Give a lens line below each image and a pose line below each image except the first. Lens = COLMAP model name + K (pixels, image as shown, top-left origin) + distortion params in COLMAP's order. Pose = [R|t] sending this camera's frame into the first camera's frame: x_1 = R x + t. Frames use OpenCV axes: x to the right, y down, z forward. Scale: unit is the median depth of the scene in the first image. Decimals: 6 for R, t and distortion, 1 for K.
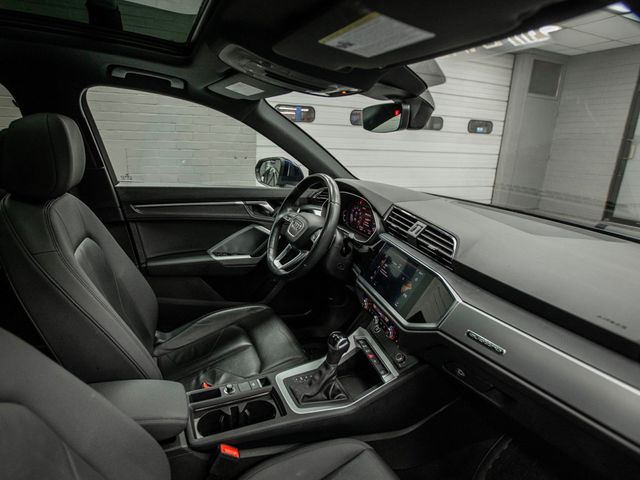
lens RADIAL K [[347.0, 0, 317.5], [0, 347.0, 238.1], [0, 0, 1]] dist [-0.000463, -0.000662]
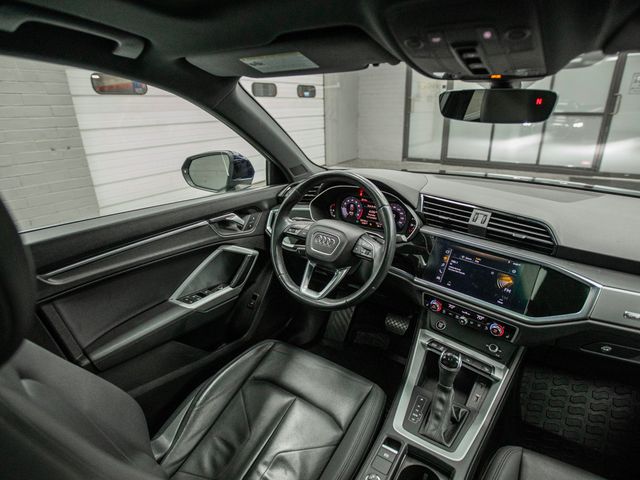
lens RADIAL K [[327.1, 0, 338.0], [0, 327.1, 232.1], [0, 0, 1]] dist [-0.026251, 0.000112]
pose [[0.836787, -0.244190, 0.490060, -0.379876], [0.194741, 0.969249, 0.150440, -0.153681], [-0.511727, -0.030451, 0.858609, 0.320912]]
